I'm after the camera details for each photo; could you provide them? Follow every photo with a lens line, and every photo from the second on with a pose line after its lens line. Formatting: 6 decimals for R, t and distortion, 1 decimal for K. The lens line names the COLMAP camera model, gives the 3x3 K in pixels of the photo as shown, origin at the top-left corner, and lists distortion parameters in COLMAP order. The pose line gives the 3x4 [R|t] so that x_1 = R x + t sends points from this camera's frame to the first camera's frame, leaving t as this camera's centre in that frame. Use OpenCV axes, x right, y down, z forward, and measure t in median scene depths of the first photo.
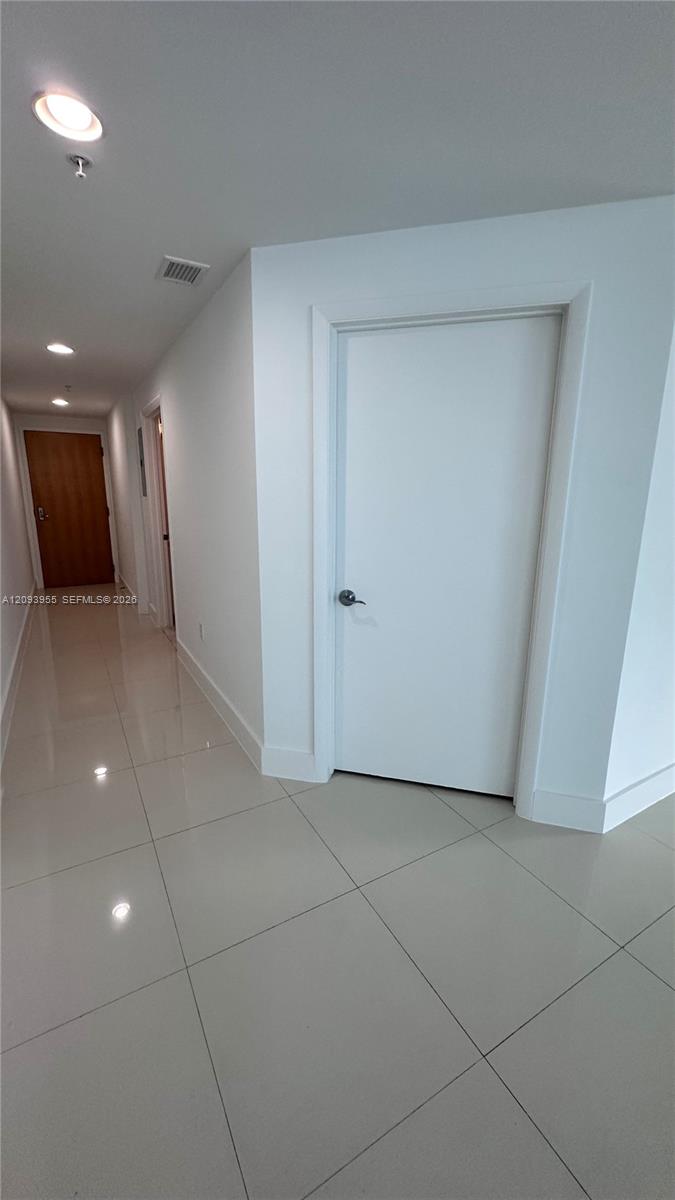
lens RADIAL K [[475.8, 0, 337.5], [0, 475.8, 600.0], [0, 0, 1]] dist [-0.006867, 0.000061]
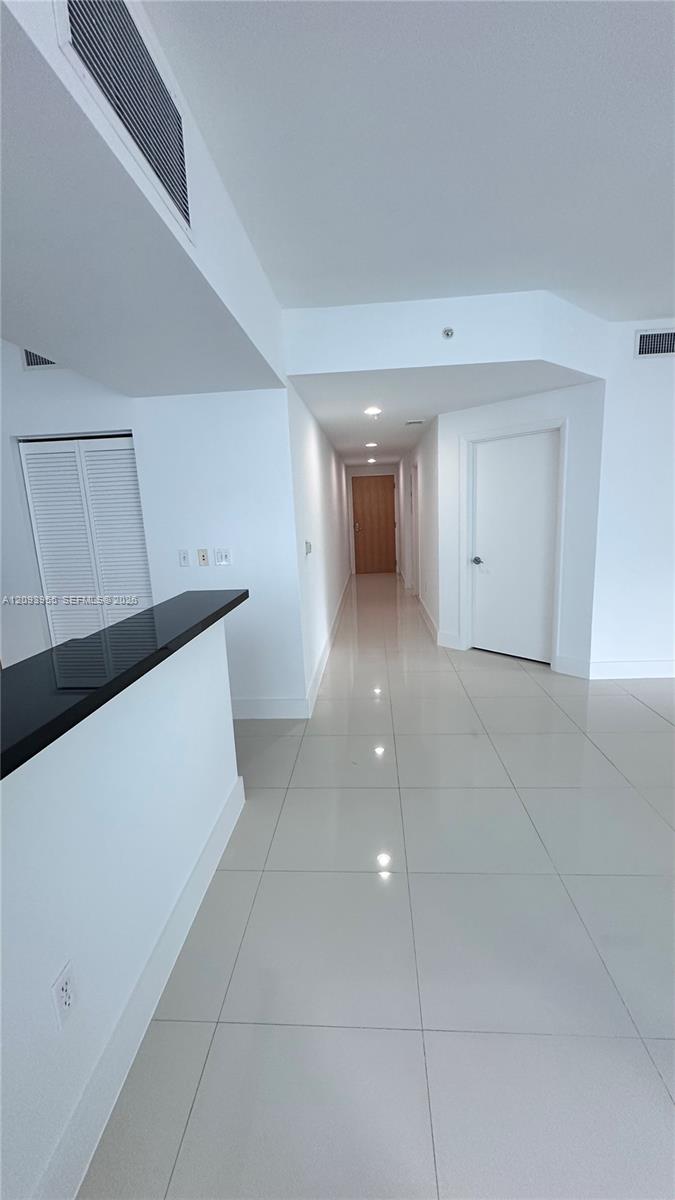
lens RADIAL K [[475.8, 0, 337.5], [0, 475.8, 600.0], [0, 0, 1]] dist [-0.006867, 0.000061]
pose [[0.829653, 0.060955, -0.554941, 0.420603], [-0.076179, 0.997085, -0.004371, 0.139103], [0.553057, 0.045901, 0.831878, -0.672220]]
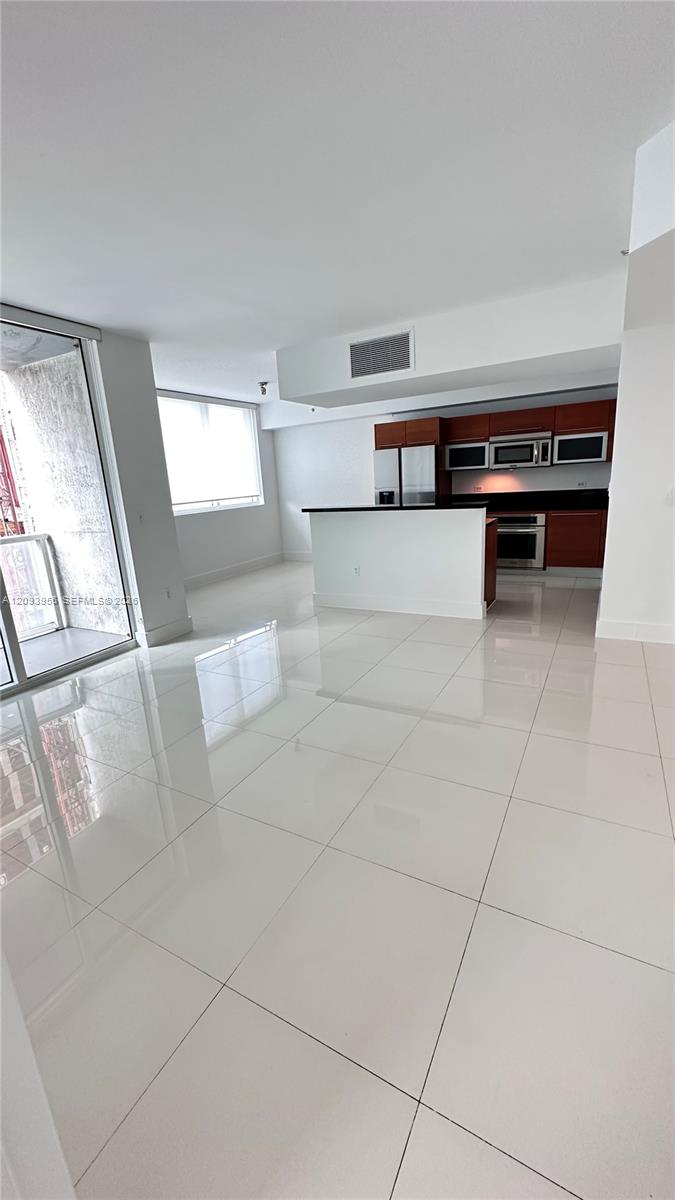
lens RADIAL K [[475.8, 0, 337.5], [0, 475.8, 600.0], [0, 0, 1]] dist [-0.006867, 0.000061]
pose [[-0.854084, 0.170855, -0.491273, 0.899454], [-0.066144, 0.901165, 0.428400, -0.134683], [0.515912, 0.398385, -0.758369, 0.584041]]
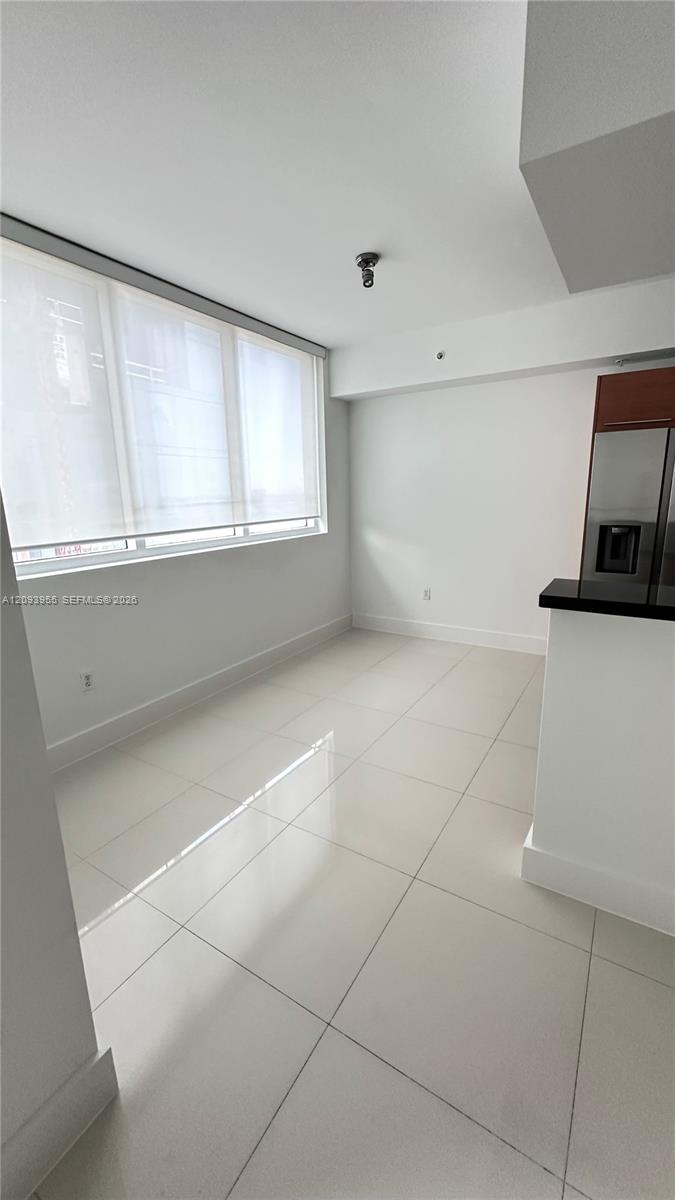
lens RADIAL K [[475.8, 0, 337.5], [0, 475.8, 600.0], [0, 0, 1]] dist [-0.006867, 0.000061]
pose [[-0.879641, 0.114795, -0.461578, 0.578770], [-0.095662, 0.907910, 0.408104, 0.096687], [0.465920, 0.403140, -0.787653, -0.433506]]
